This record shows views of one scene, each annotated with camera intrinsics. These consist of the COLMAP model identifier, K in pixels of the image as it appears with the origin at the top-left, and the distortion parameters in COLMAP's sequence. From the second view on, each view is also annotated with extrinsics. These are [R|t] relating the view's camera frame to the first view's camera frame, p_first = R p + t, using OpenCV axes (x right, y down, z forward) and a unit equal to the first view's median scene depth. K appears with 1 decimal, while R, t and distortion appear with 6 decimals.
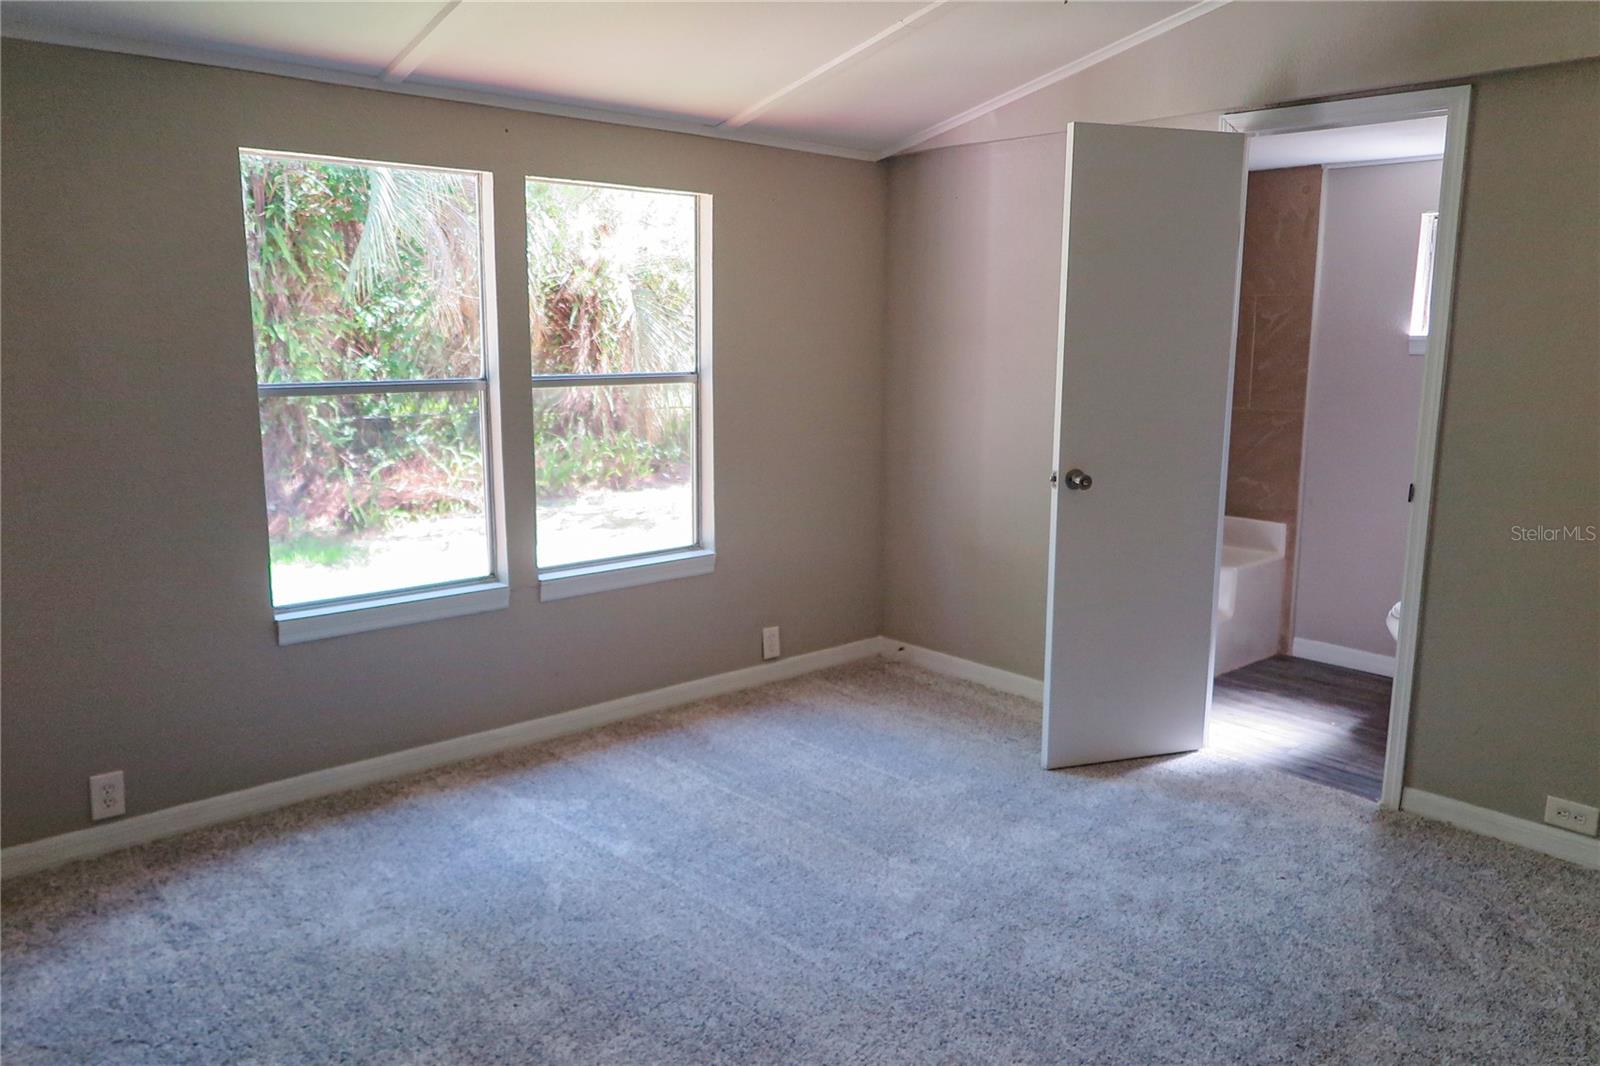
lens RADIAL K [[1111.8, 0, 800.0], [0, 1111.8, 533.0], [0, 0, 1]] dist [-0.014078, 0.006585]
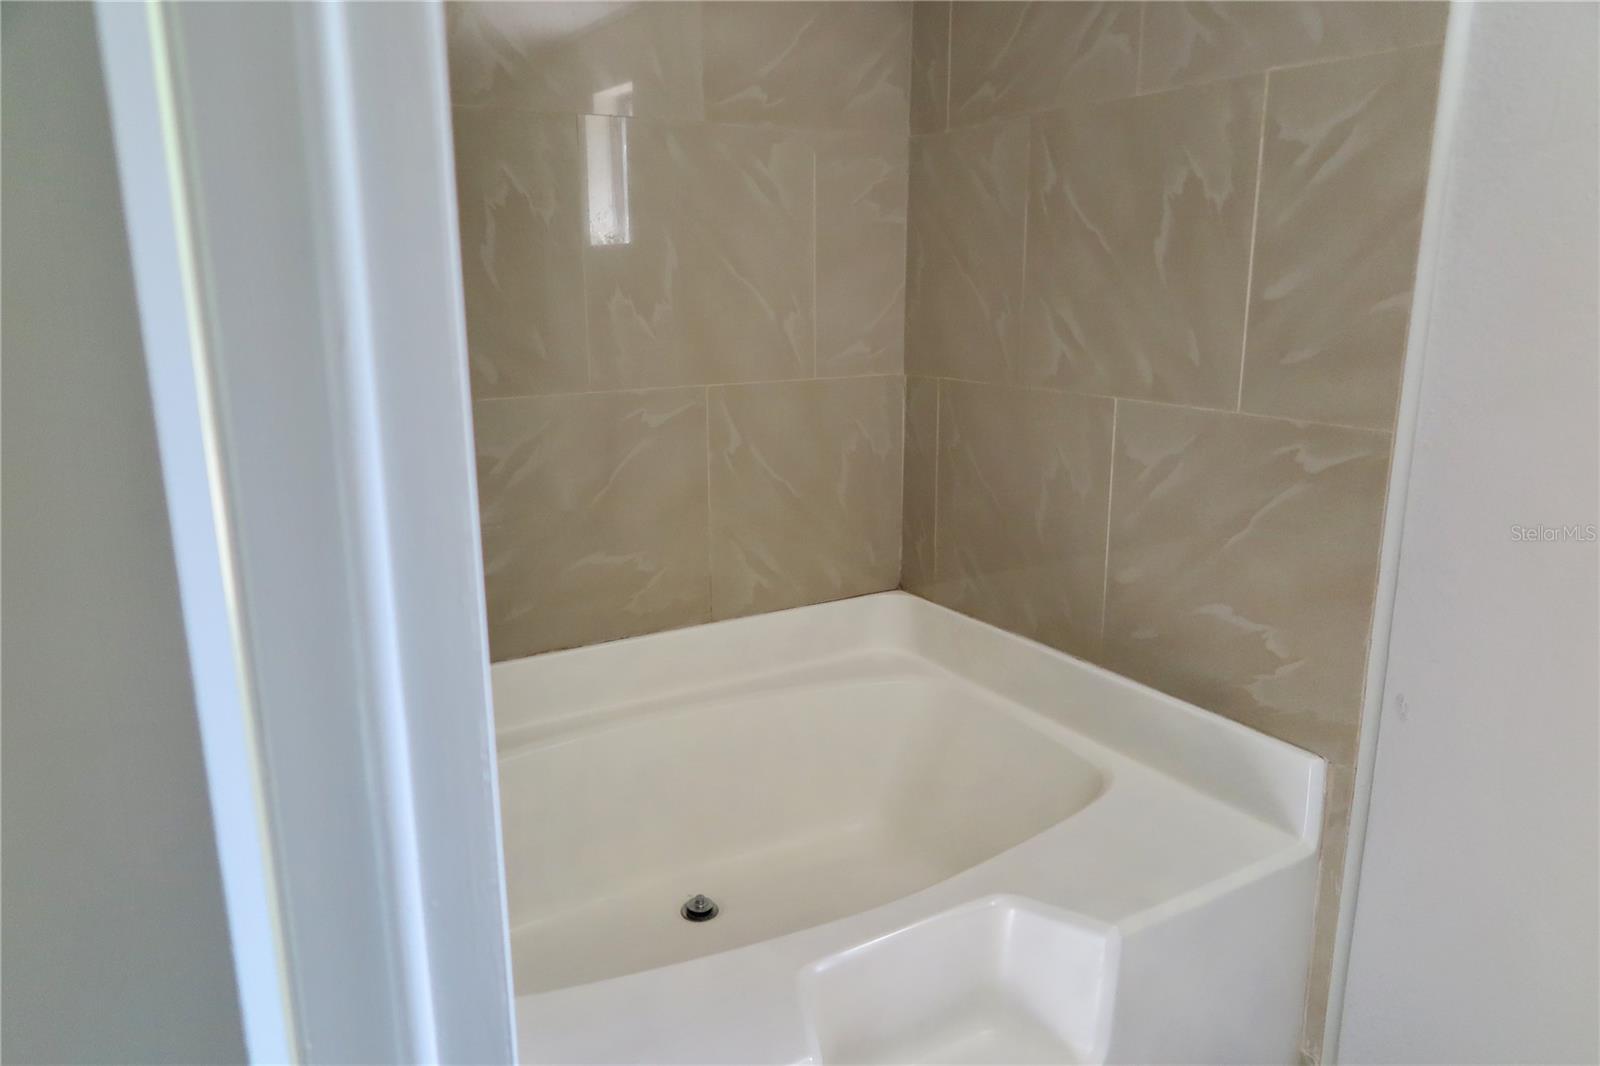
lens RADIAL K [[1111.8, 0, 800.0], [0, 1111.8, 533.0], [0, 0, 1]] dist [-0.014078, 0.006585]
pose [[0.983643, 0.037270, -0.176229, 0.338455], [-0.024866, 0.997089, 0.072078, -0.097961], [0.178402, -0.066517, 0.981707, 0.645147]]
